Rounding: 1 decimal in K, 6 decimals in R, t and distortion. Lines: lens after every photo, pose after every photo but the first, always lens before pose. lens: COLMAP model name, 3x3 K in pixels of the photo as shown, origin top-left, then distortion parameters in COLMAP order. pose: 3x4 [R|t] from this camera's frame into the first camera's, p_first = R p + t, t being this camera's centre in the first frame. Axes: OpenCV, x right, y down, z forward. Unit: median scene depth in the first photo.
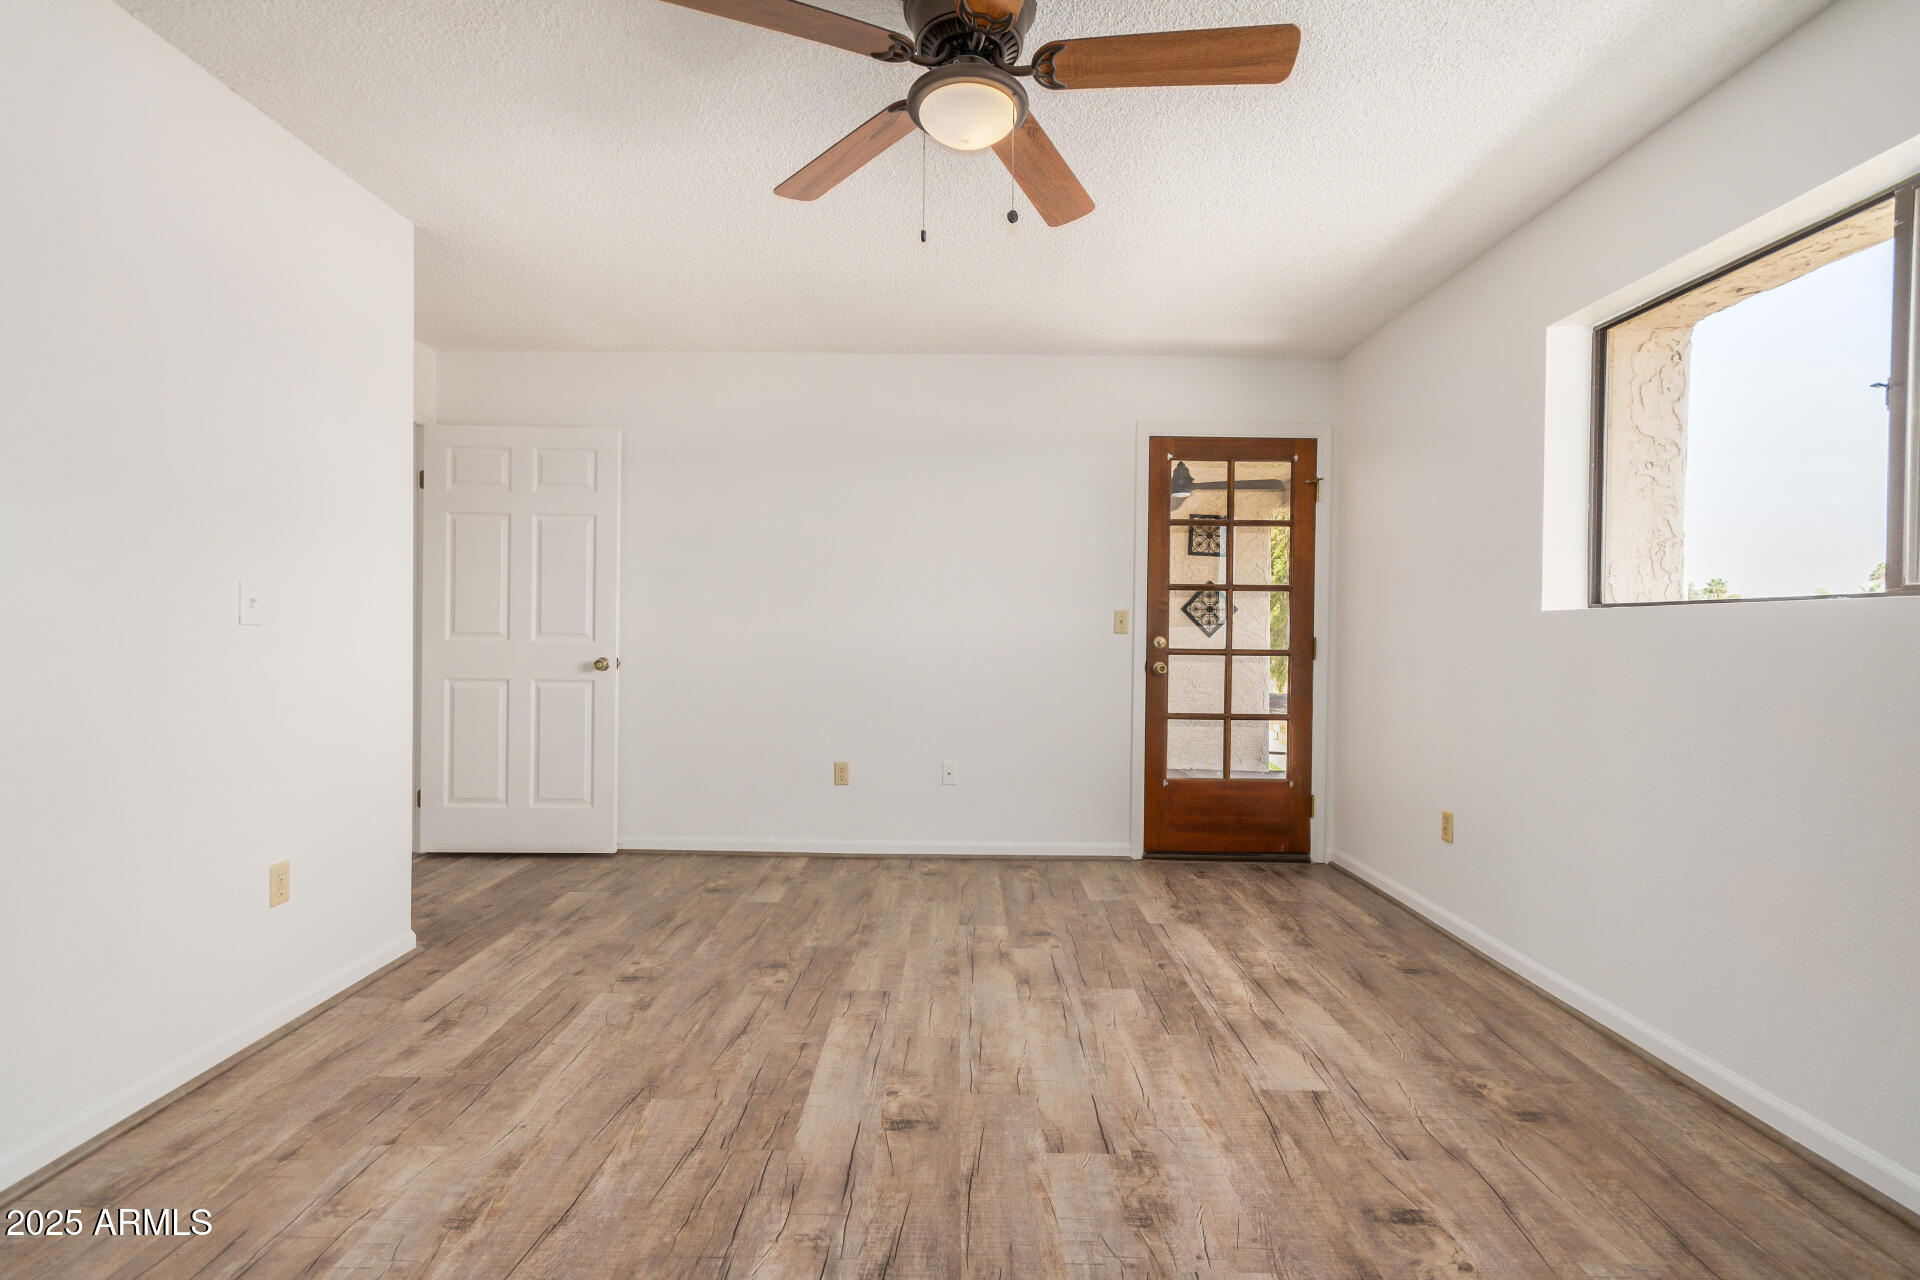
lens RADIAL K [[891.5, 0, 950.6], [0, 891.5, 642.7], [0, 0, 1]] dist [0.006780, 0.001666]
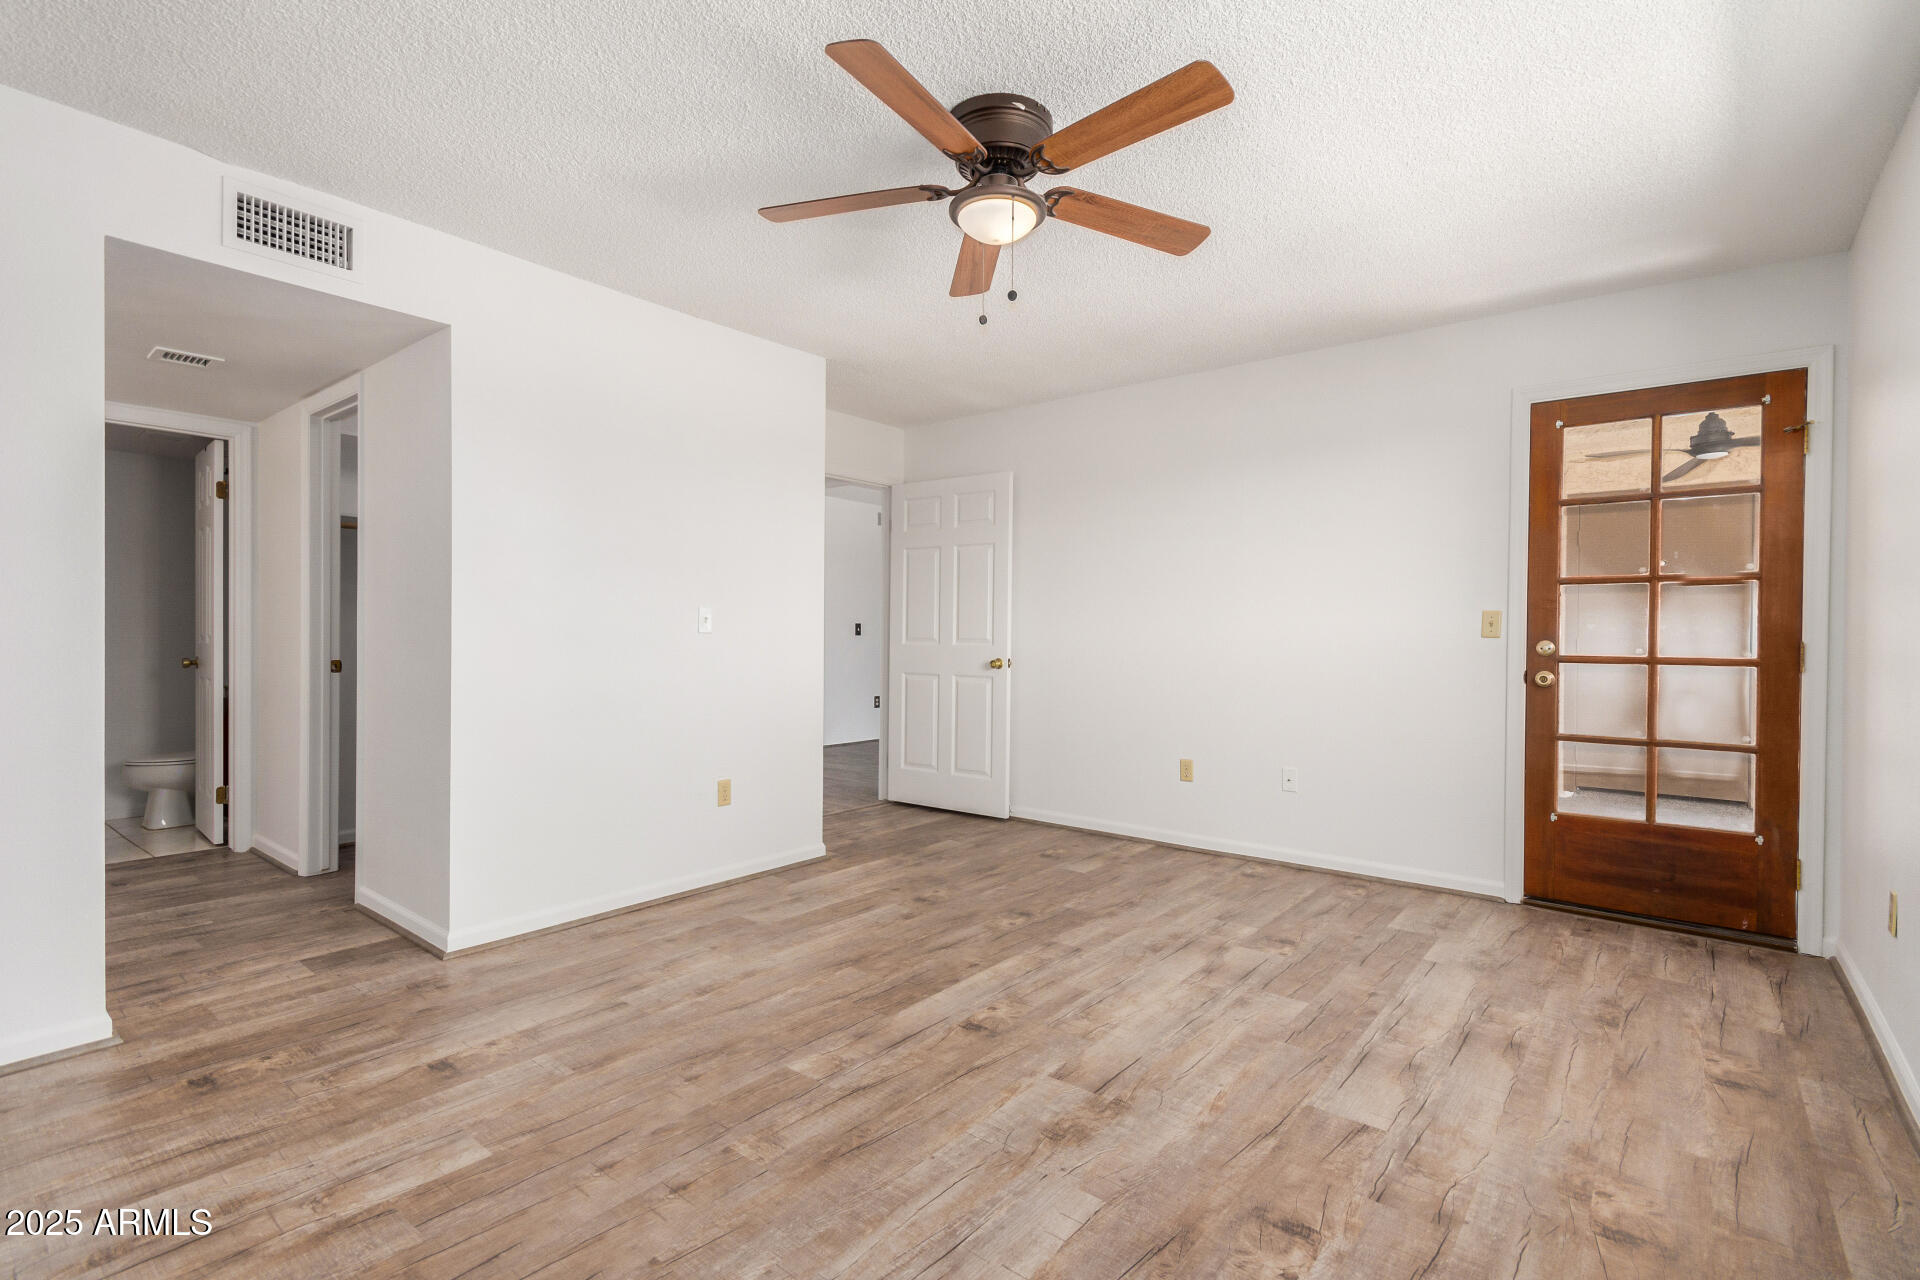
lens RADIAL K [[891.5, 0, 950.6], [0, 891.5, 642.7], [0, 0, 1]] dist [0.006780, 0.001666]
pose [[0.779198, 0.000146, -0.626777, 0.500523], [-0.005417, 0.999964, -0.006502, 0.005029], [0.626754, 0.008462, 0.779171, -0.002642]]
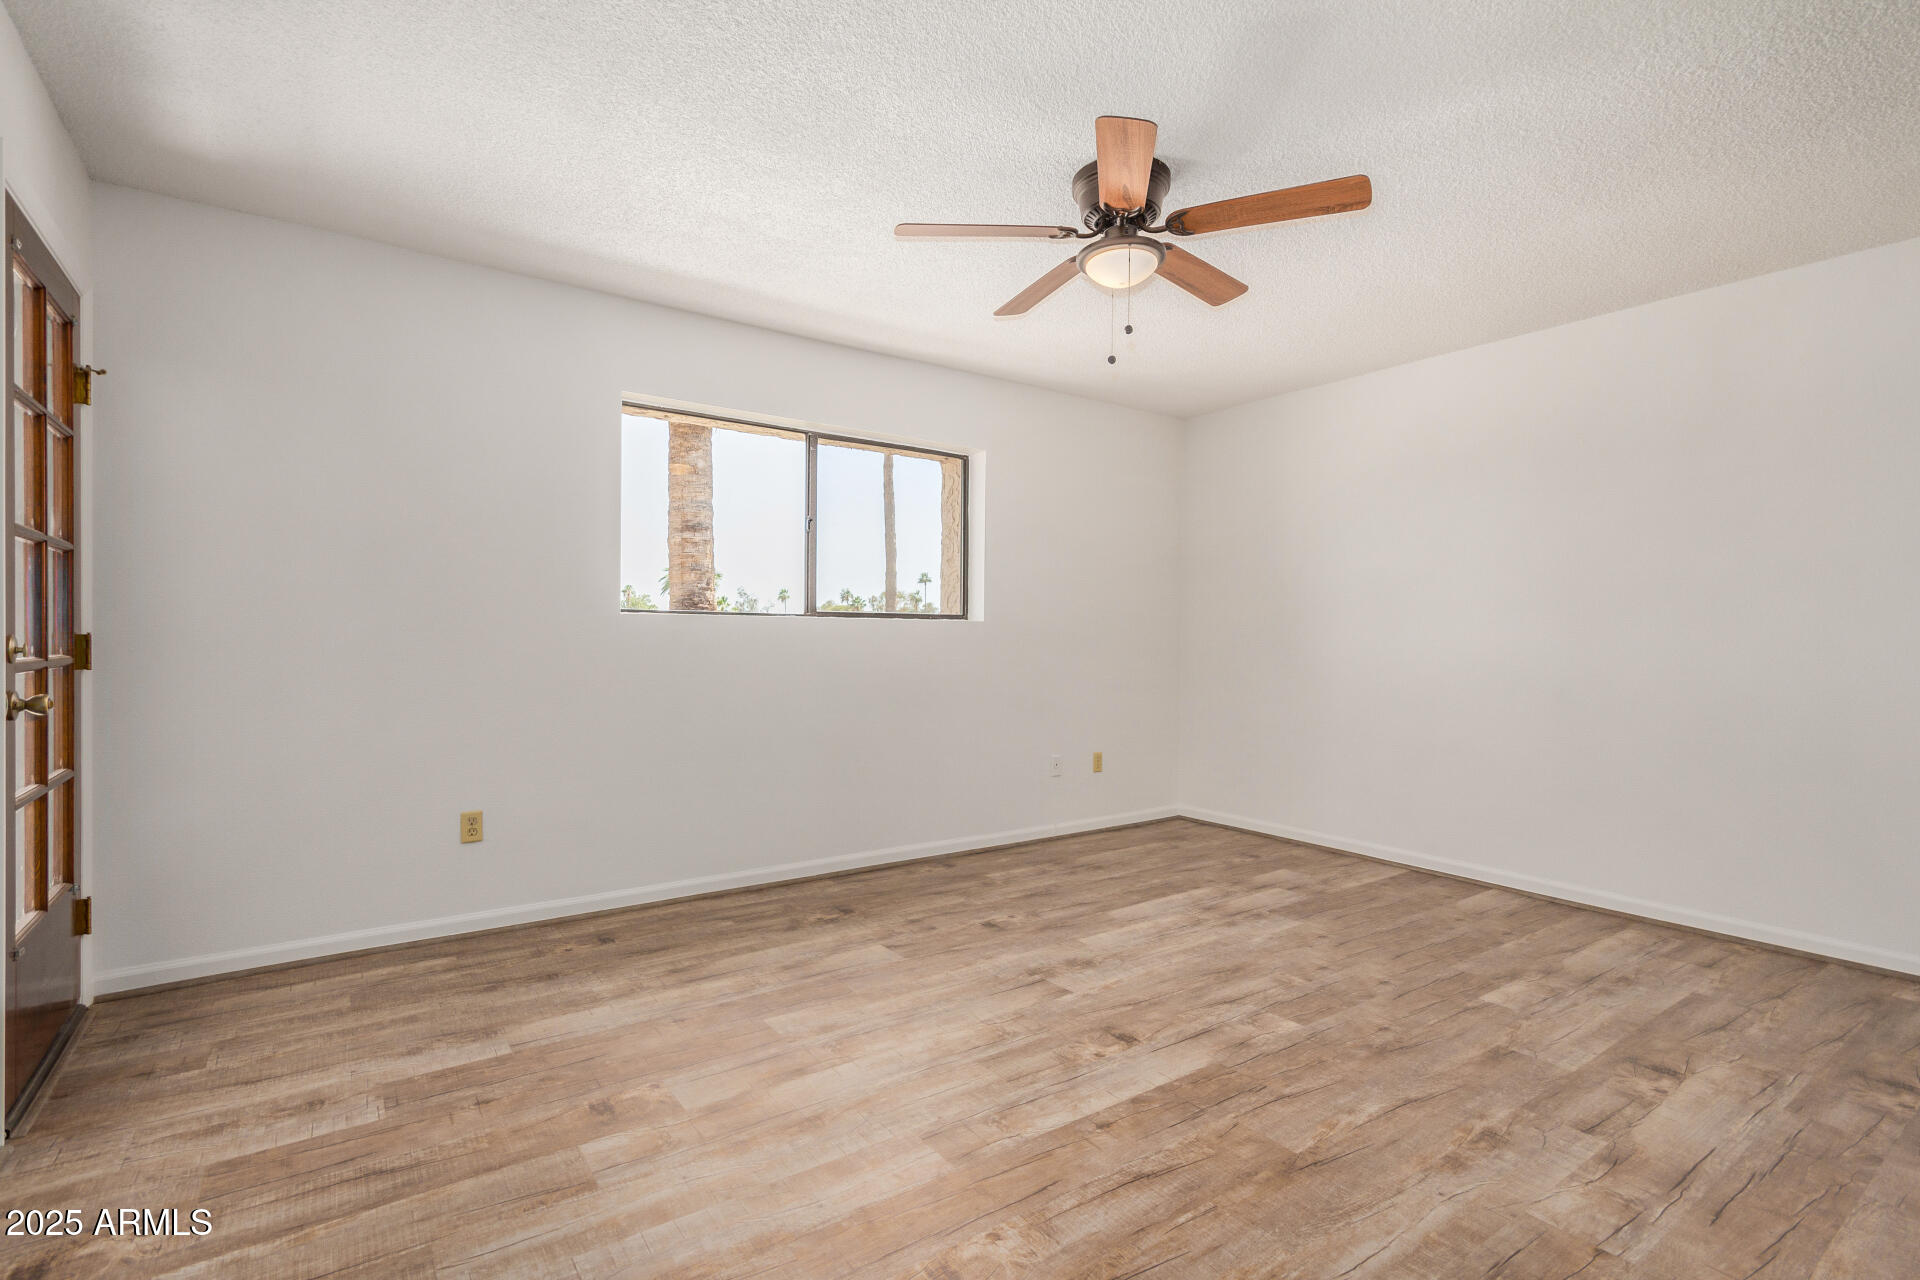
lens RADIAL K [[891.5, 0, 950.6], [0, 891.5, 642.7], [0, 0, 1]] dist [0.006780, 0.001666]
pose [[-0.583912, -0.020340, 0.811562, -0.640637], [-0.005455, 0.999762, 0.021132, -0.024013], [-0.811799, 0.007913, -0.583883, 1.354038]]
